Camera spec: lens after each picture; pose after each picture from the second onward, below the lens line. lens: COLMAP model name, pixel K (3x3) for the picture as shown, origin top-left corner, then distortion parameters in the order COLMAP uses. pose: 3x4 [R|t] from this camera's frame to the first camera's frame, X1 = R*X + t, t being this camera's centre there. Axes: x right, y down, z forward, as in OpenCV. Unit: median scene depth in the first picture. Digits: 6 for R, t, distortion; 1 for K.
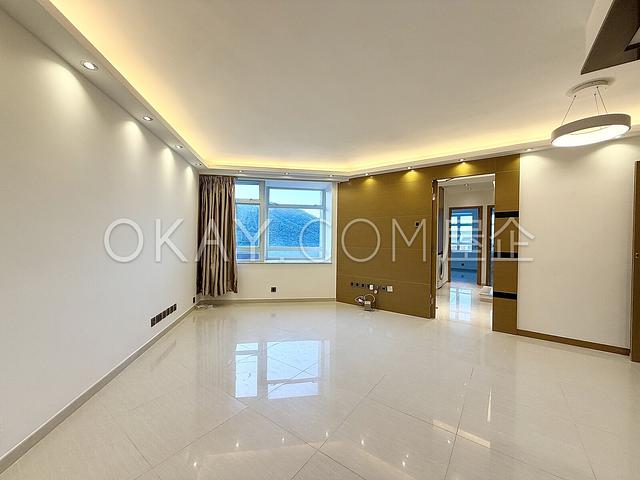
lens RADIAL K [[260.1, 0, 320.0], [0, 260.1, 240.0], [0, 0, 1]] dist [0.000479, -0.000006]
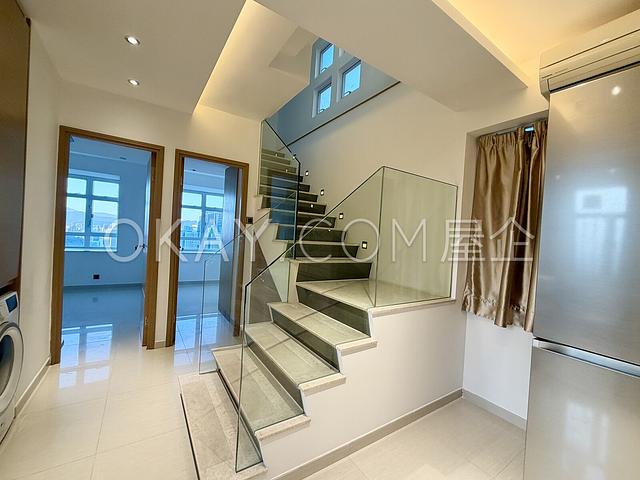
lens RADIAL K [[260.1, 0, 320.0], [0, 260.1, 240.0], [0, 0, 1]] dist [0.000479, -0.000006]
pose [[0.342779, -0.004250, 0.939406, 0.217667], [-0.046876, 0.998667, 0.021622, -0.006592], [-0.938246, -0.051447, 0.342123, 0.413411]]
